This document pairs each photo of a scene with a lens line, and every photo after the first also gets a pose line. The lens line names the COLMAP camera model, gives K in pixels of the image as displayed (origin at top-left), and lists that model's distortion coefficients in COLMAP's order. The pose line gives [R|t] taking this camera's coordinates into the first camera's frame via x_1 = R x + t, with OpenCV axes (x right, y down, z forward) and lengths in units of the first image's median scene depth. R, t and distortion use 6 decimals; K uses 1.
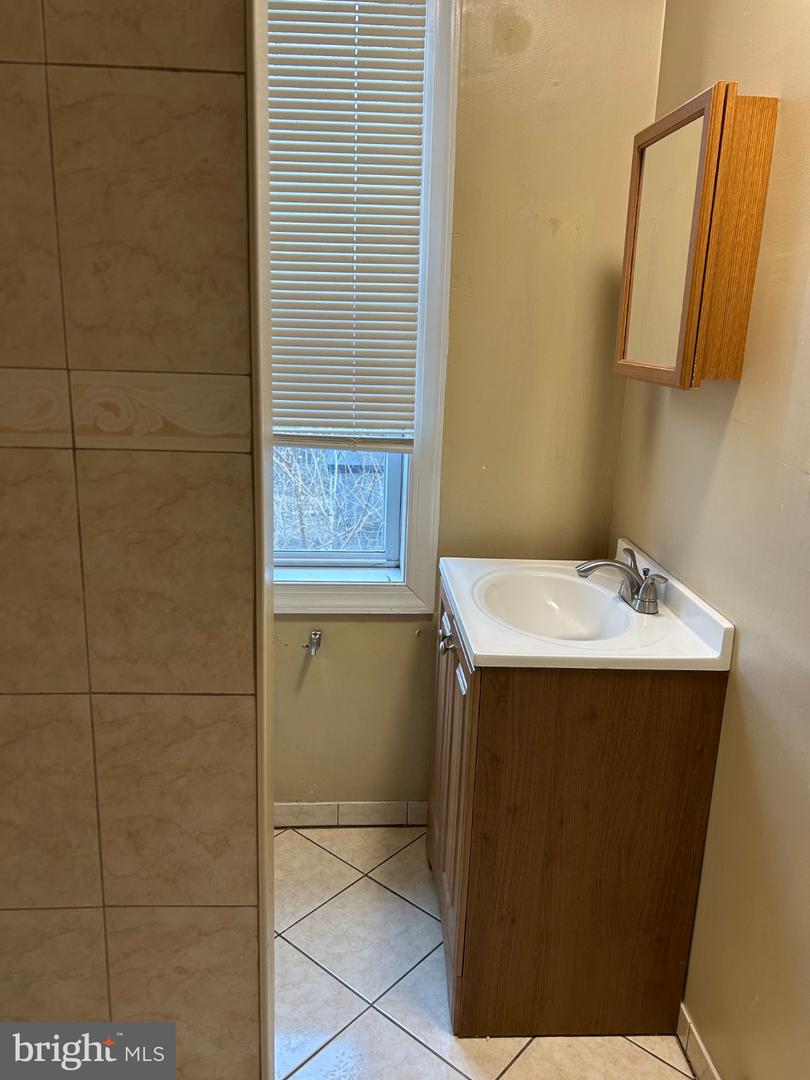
lens RADIAL K [[834.5, 0, 405.0], [0, 834.5, 540.0], [0, 0, 1]] dist [0.024004, -0.004570]
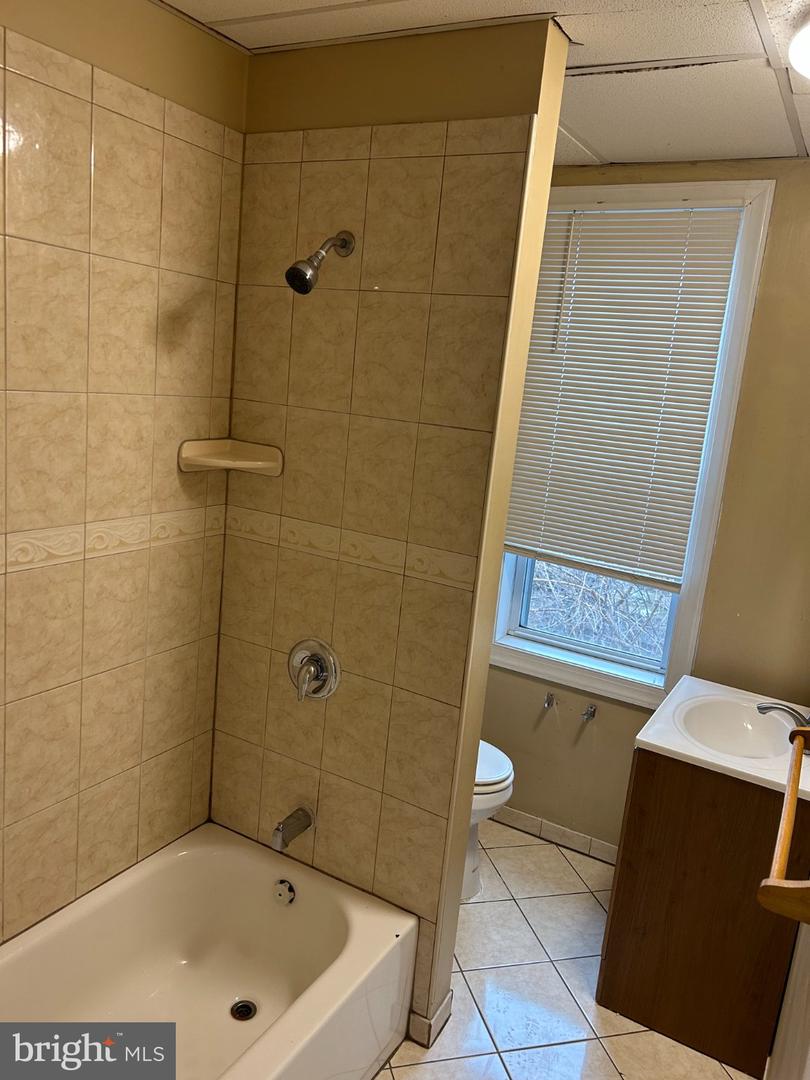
lens RADIAL K [[808.6, 0, 405.0], [0, 808.6, 540.0], [0, 0, 1]] dist [0.006973, -0.004102]
pose [[0.837364, 0.166417, -0.520698, 0.395493], [-0.211432, 0.976998, -0.027764, -0.077159], [0.504101, 0.133341, 0.853289, -0.473184]]
